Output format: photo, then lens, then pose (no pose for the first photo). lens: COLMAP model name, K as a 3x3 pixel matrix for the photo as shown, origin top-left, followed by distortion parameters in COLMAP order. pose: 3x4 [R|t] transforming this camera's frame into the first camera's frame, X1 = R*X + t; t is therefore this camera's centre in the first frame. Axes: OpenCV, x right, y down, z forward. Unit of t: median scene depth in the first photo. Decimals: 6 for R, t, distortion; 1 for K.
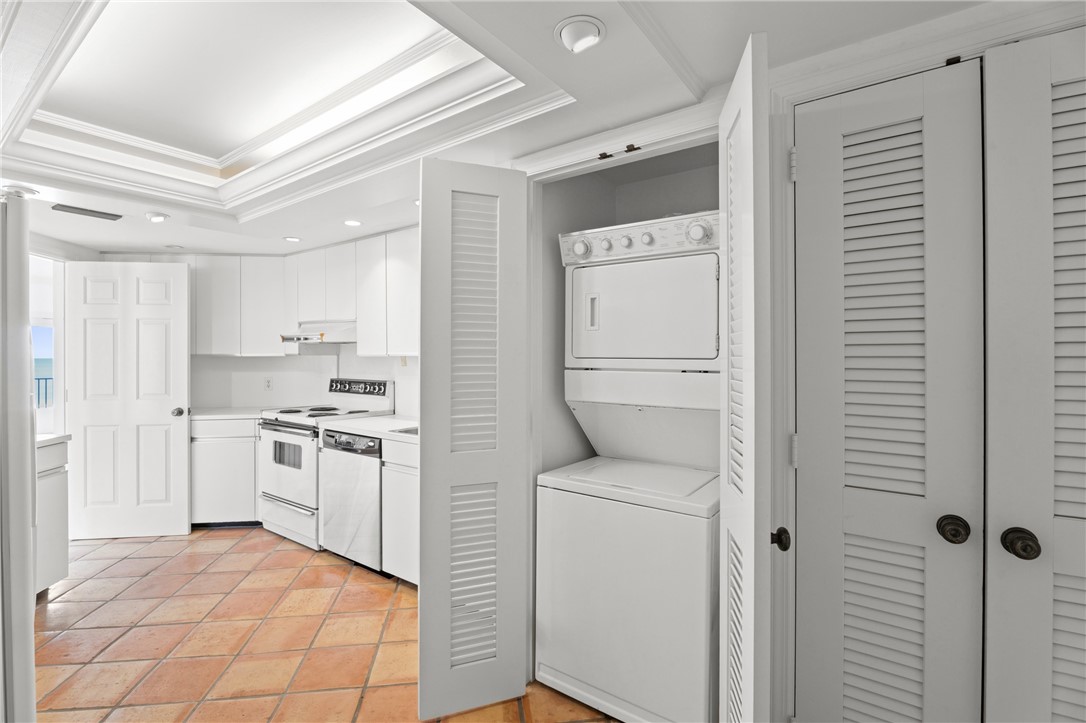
lens RADIAL K [[492.9, 0, 530.2], [0, 492.9, 360.6], [0, 0, 1]] dist [-0.001175, -0.005337]
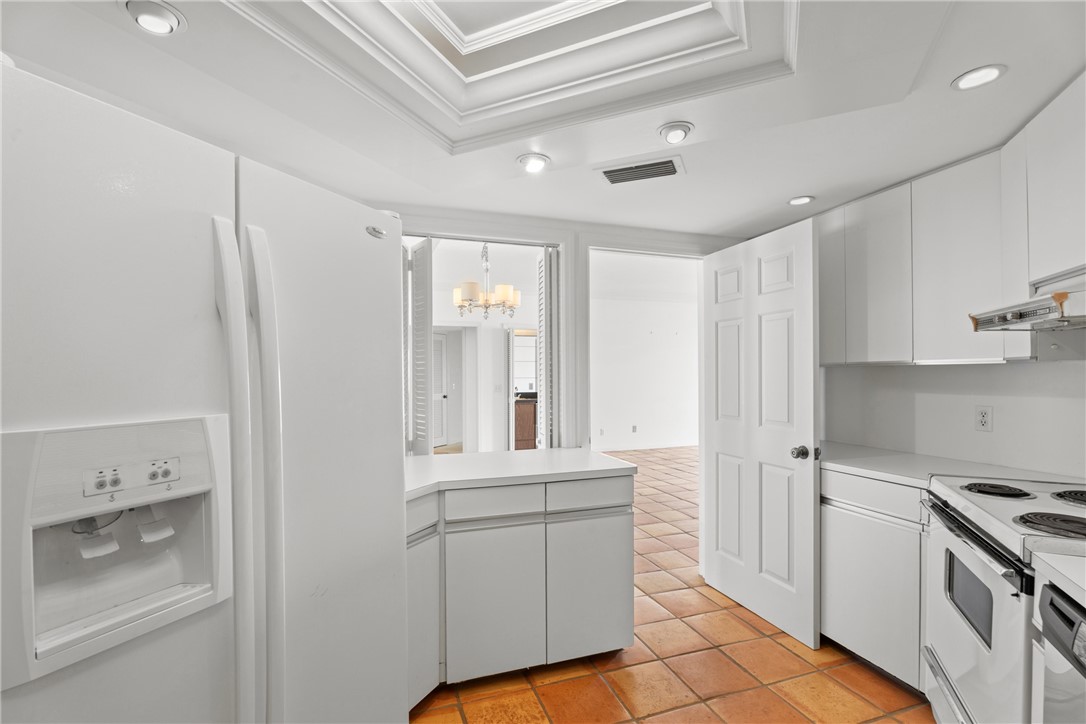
lens RADIAL K [[496.1, 0, 540.6], [0, 496.1, 371.7], [0, 0, 1]] dist [-0.015991, -0.000331]
pose [[0.192049, -0.002475, -0.981382, -0.146523], [0.000325, 0.999997, -0.002458, 0.000314], [0.981385, 0.000153, 0.192049, 0.539720]]
